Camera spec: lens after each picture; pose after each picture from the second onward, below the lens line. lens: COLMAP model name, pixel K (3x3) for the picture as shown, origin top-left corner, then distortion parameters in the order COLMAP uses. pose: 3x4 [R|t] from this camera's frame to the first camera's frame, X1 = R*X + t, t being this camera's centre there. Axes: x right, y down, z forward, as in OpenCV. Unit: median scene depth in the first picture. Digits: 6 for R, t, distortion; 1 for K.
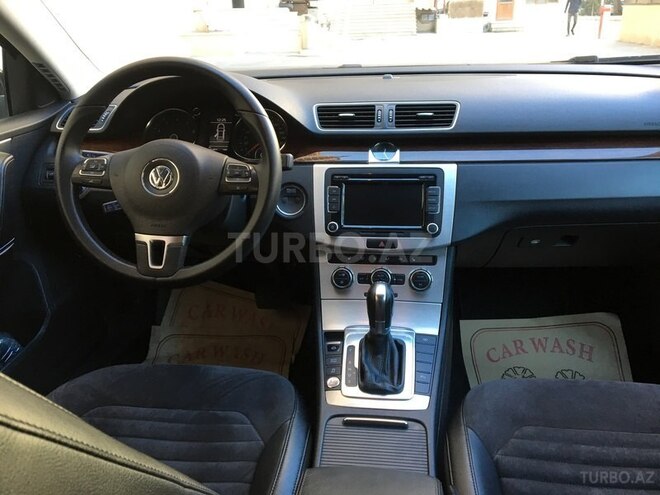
lens RADIAL K [[550.5, 0, 330.0], [0, 550.5, 247.5], [0, 0, 1]] dist [0.063482, -0.066815]
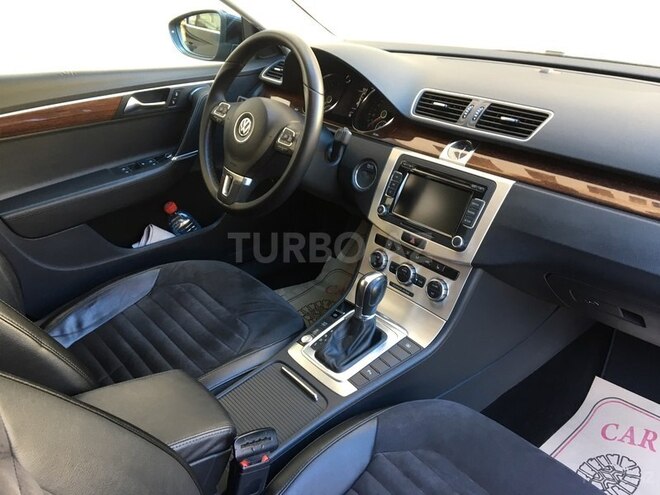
lens RADIAL K [[550.5, 0, 330.0], [0, 550.5, 247.5], [0, 0, 1]] dist [0.063482, -0.066815]
pose [[0.722633, 0.330491, -0.607105, 0.576790], [-0.283214, 0.942751, 0.176098, -0.123016], [0.630548, 0.044687, 0.774863, 0.139975]]
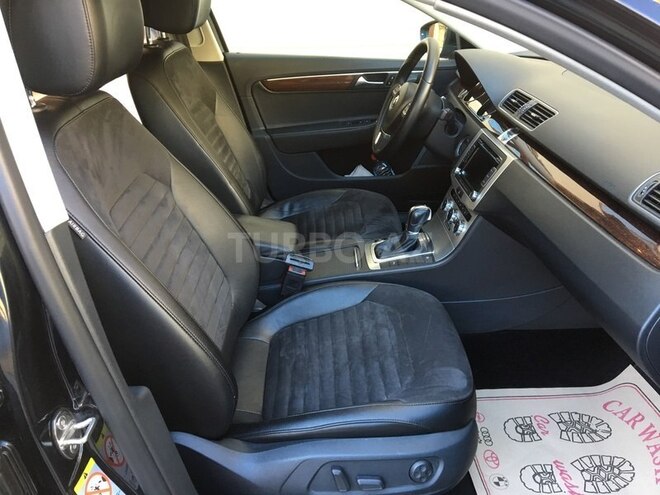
lens RADIAL K [[550.5, 0, 330.0], [0, 550.5, 247.5], [0, 0, 1]] dist [0.063482, -0.066815]
pose [[0.138051, 0.466337, -0.873769, 1.308954], [-0.375667, 0.840946, 0.389466, -0.302514], [0.916415, 0.274480, 0.291281, 0.322087]]
